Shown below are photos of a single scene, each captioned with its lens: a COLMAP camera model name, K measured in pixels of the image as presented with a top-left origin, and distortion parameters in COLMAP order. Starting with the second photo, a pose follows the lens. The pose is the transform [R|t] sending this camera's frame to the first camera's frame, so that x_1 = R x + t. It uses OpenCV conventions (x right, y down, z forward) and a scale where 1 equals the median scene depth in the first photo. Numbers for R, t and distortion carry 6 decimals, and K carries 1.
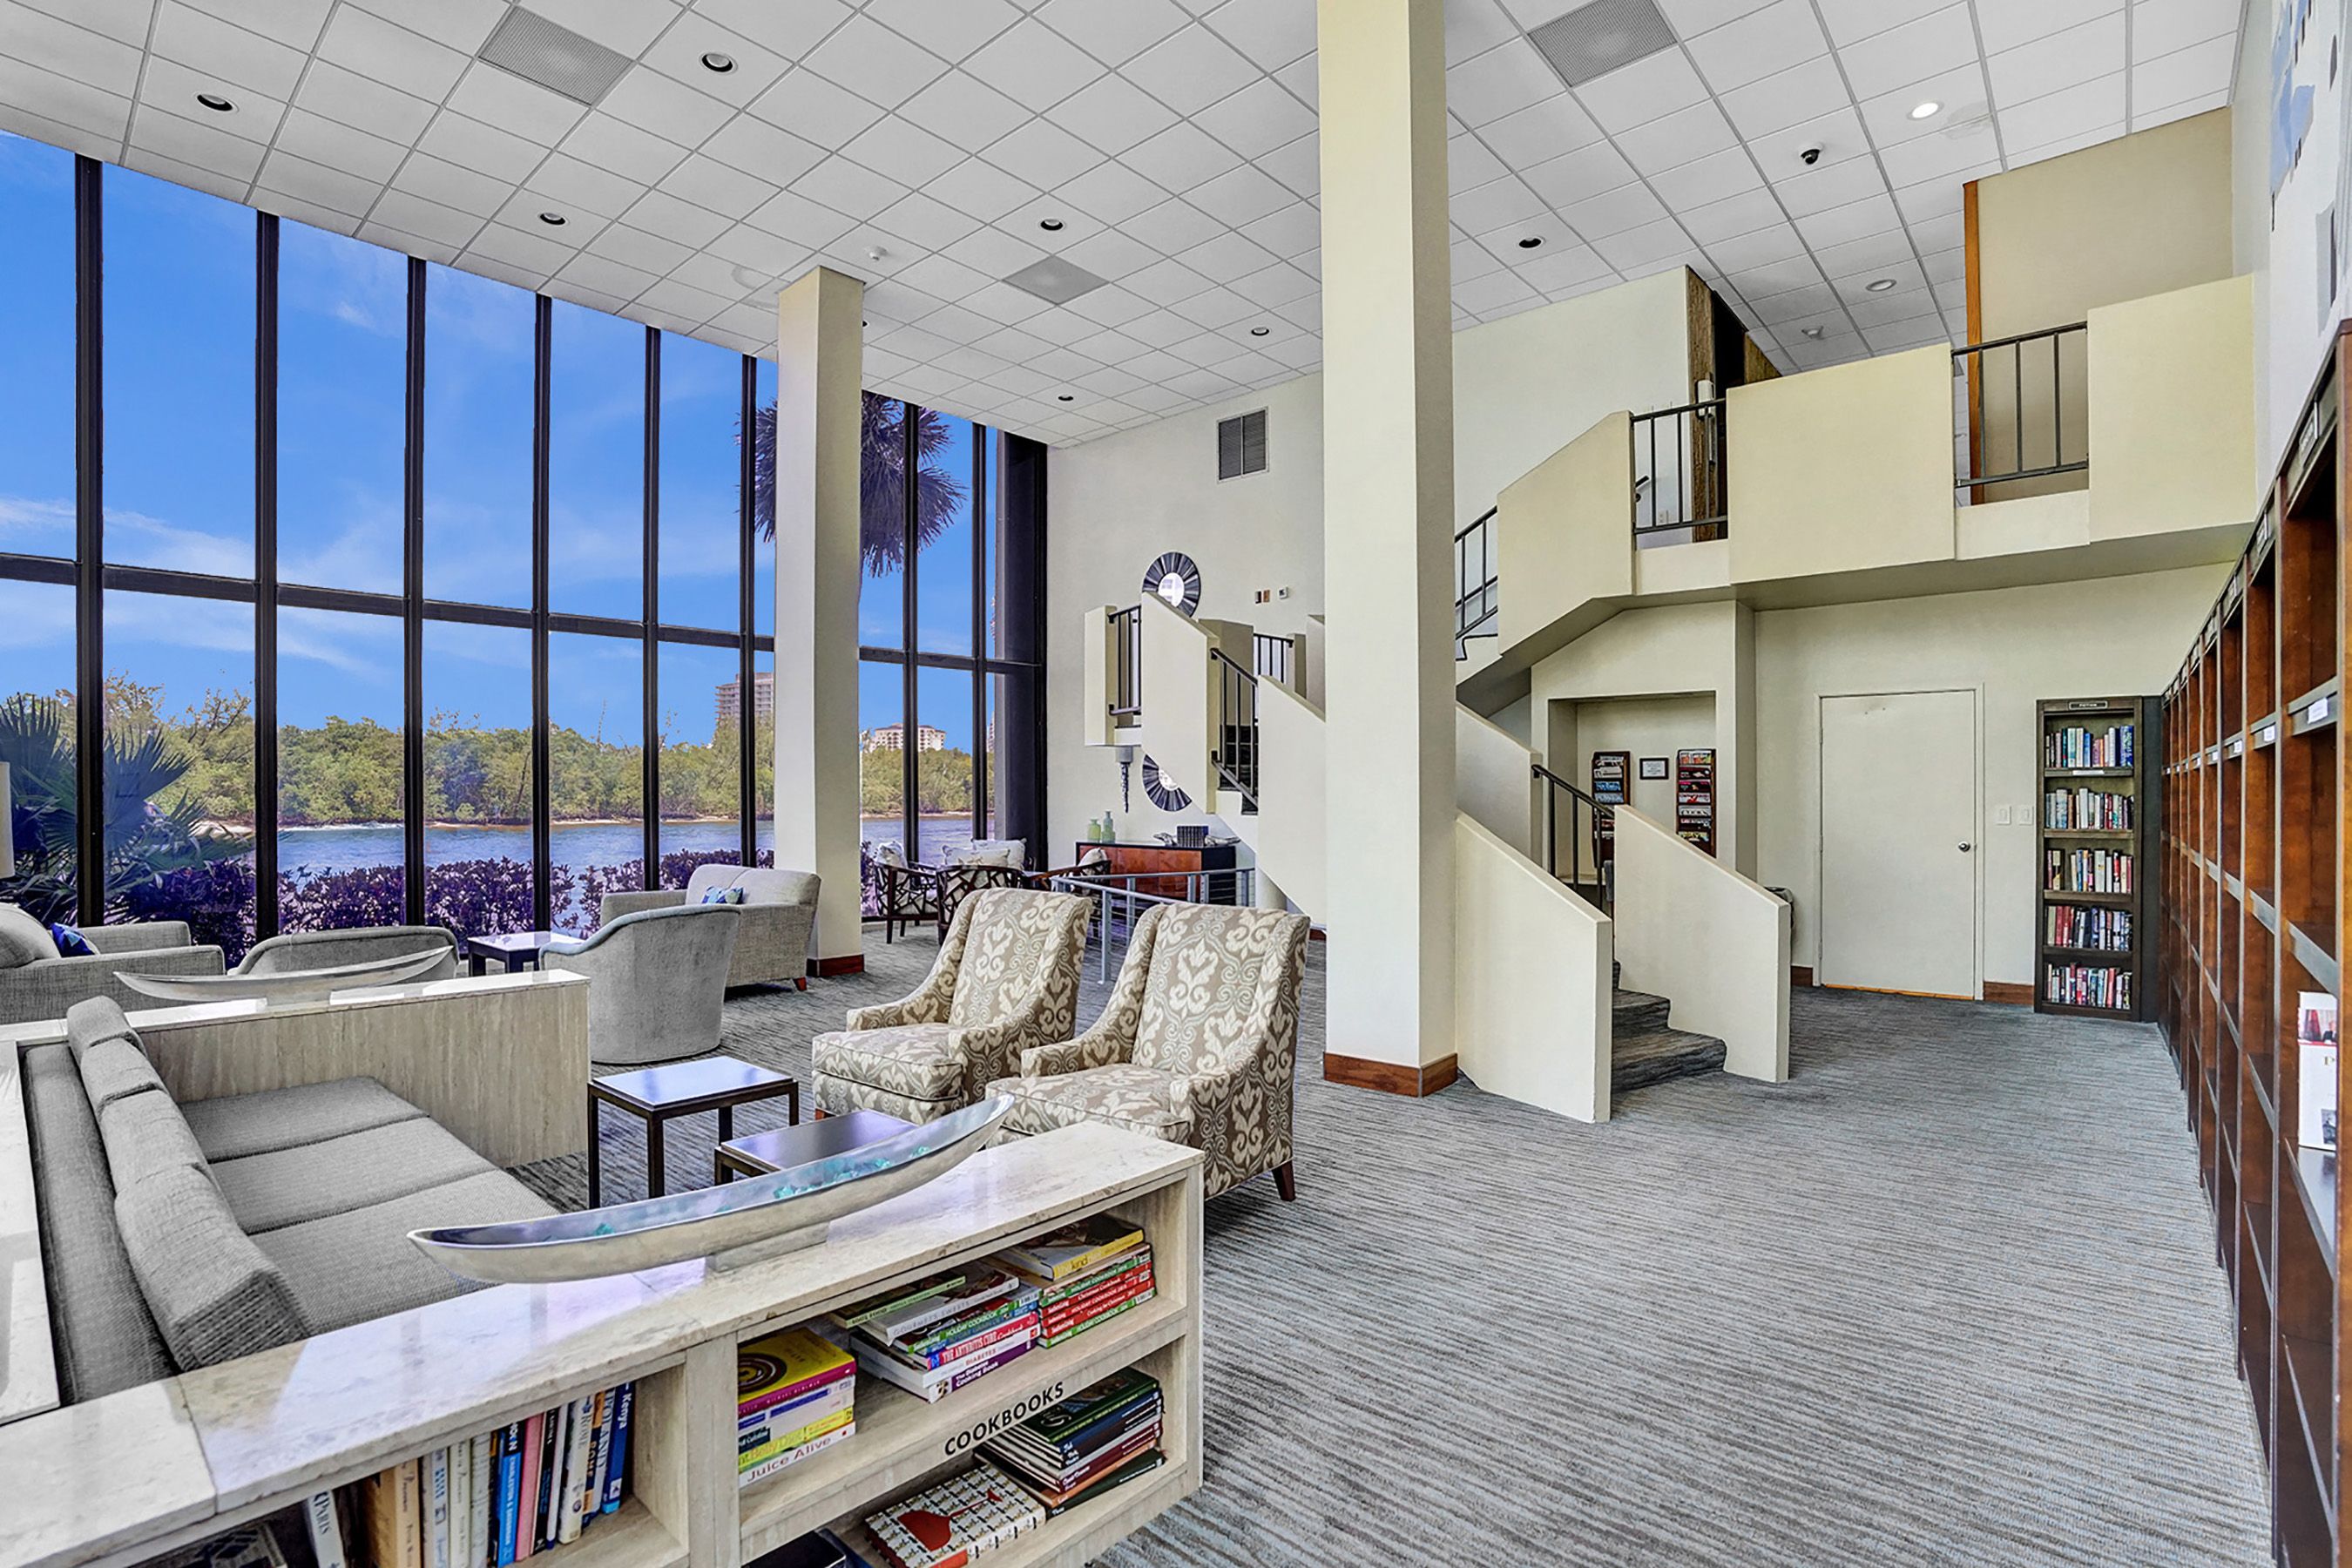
lens RADIAL K [[1093.6, 0, 1176.0], [0, 1093.6, 784.0], [0, 0, 1]] dist [0.000112, 0.000017]
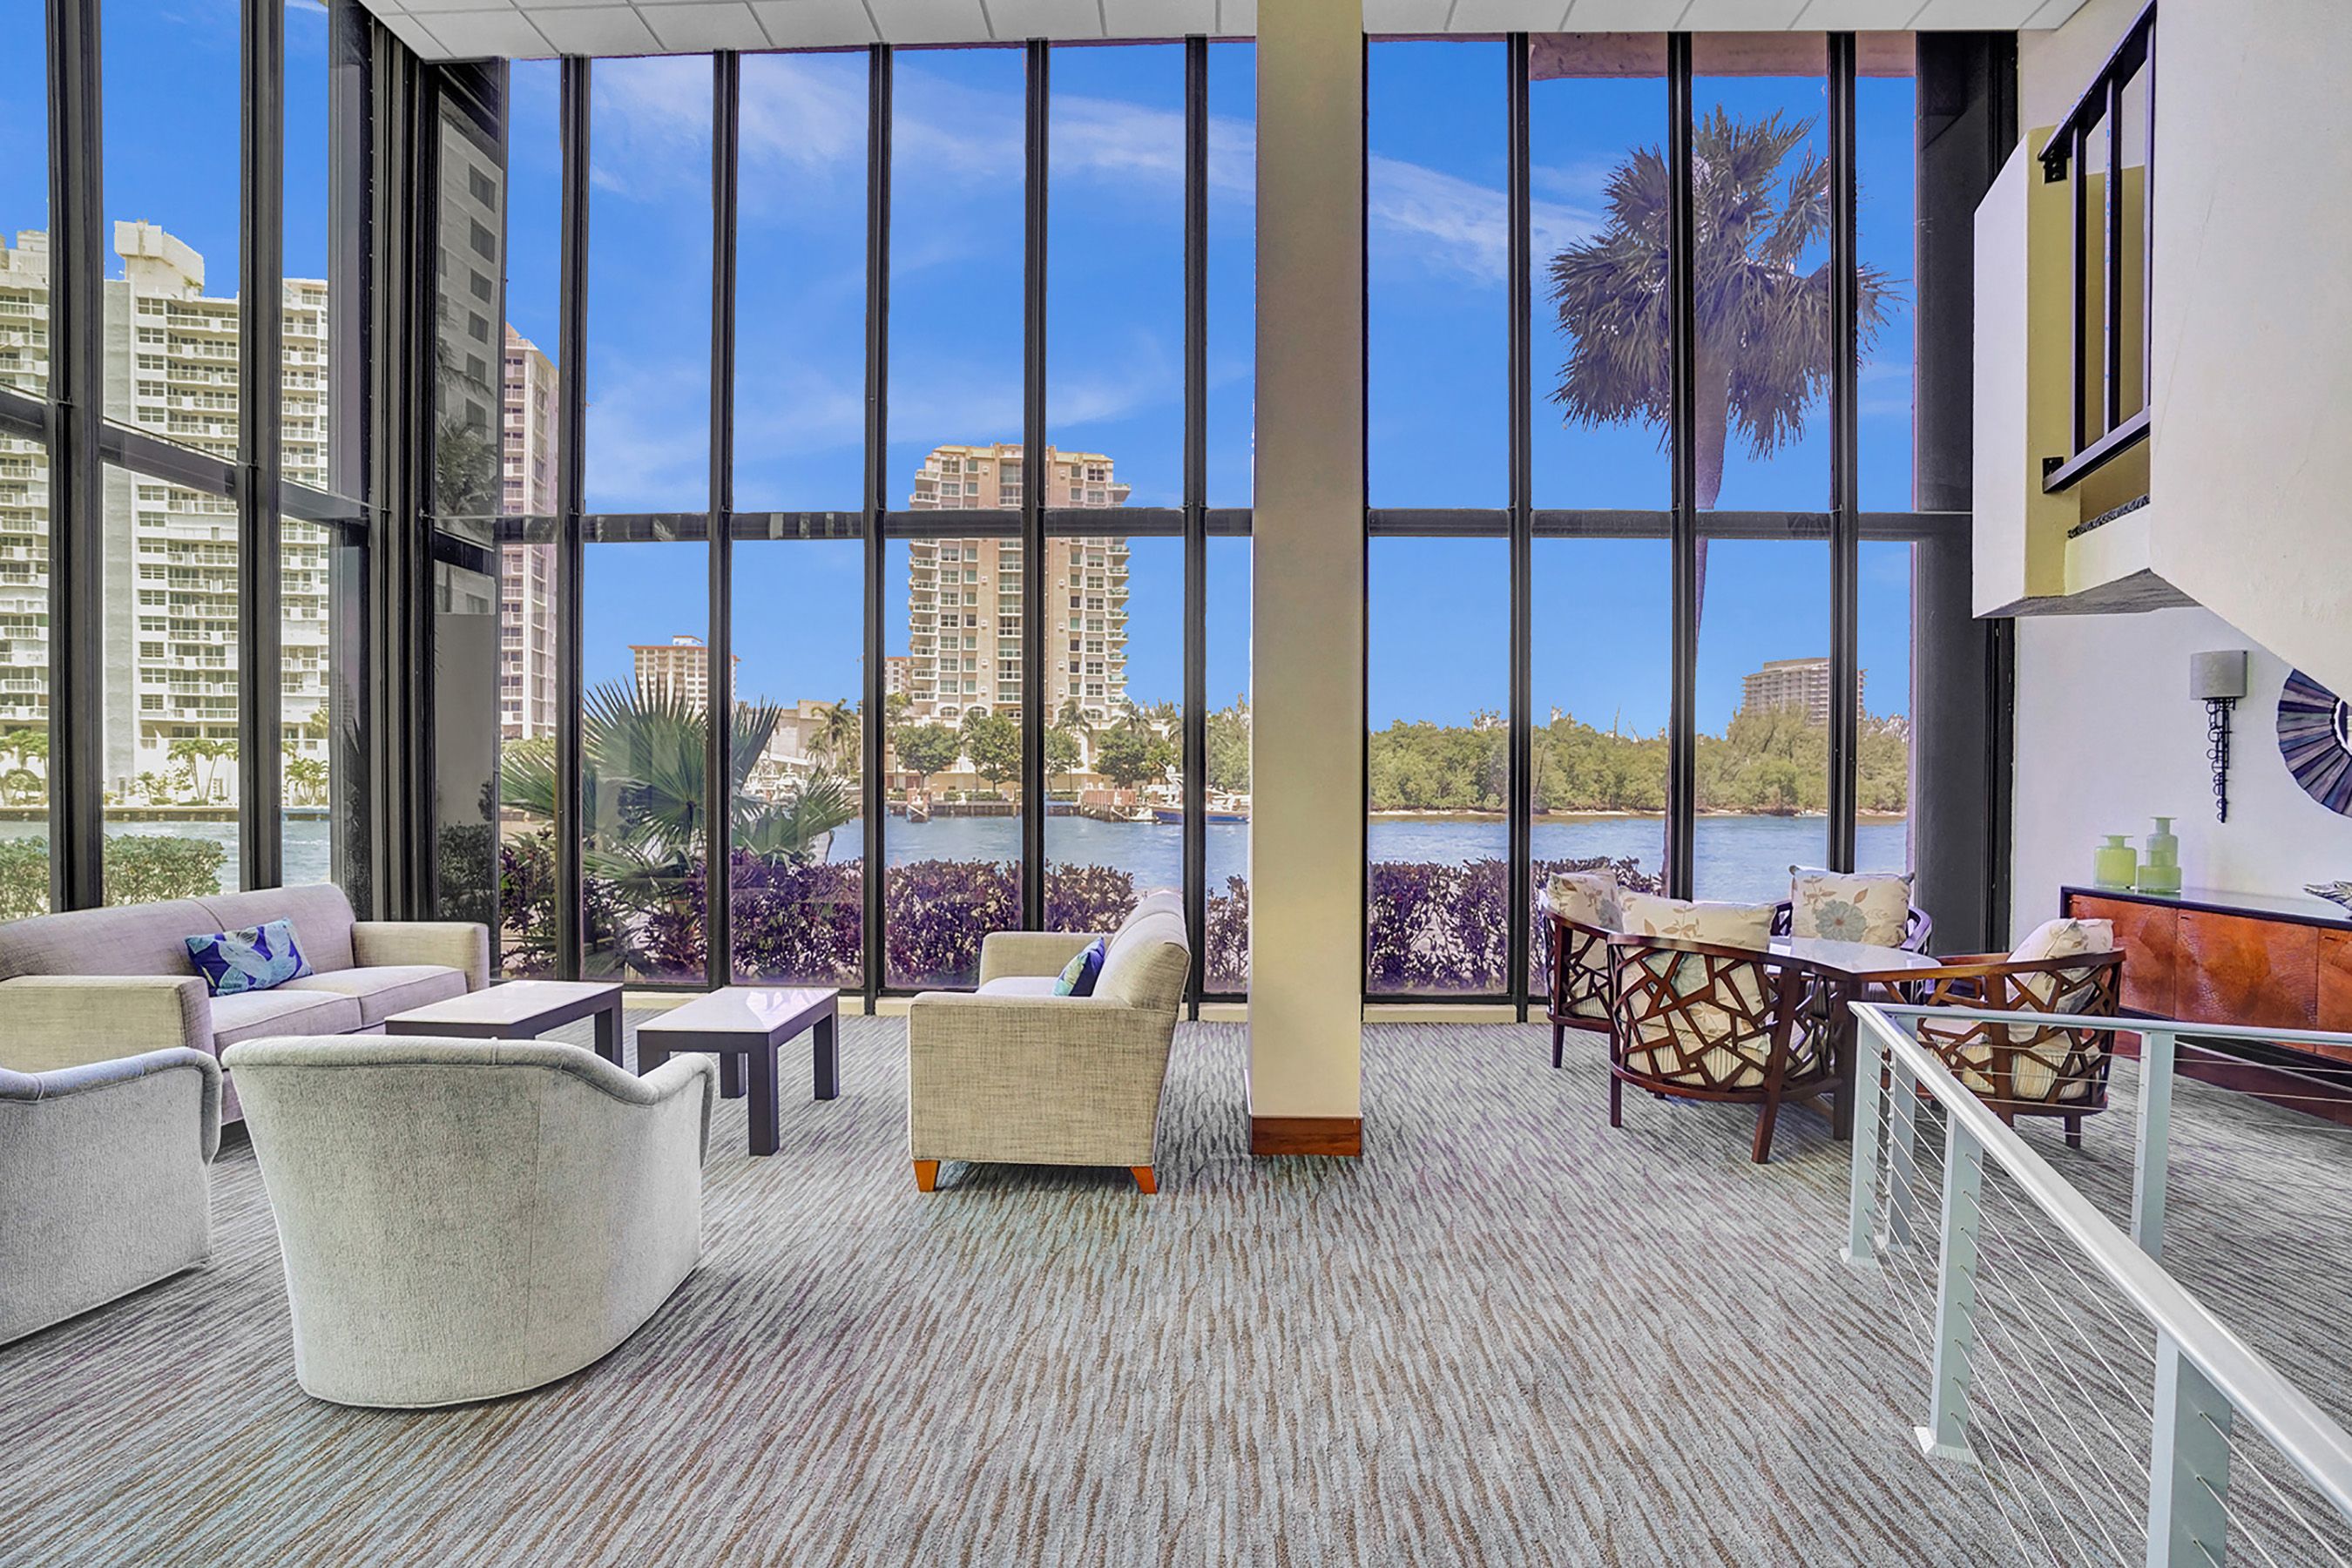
lens RADIAL K [[1098.1, 0, 1182.8], [0, 1098.1, 821.8], [0, 0, 1]] dist [-0.016205, 0.000254]
pose [[0.648915, 0.029511, -0.760289, 0.009430], [0.001799, 0.999185, 0.040319, 0.008848], [0.760859, -0.027531, 0.648333, 0.449395]]
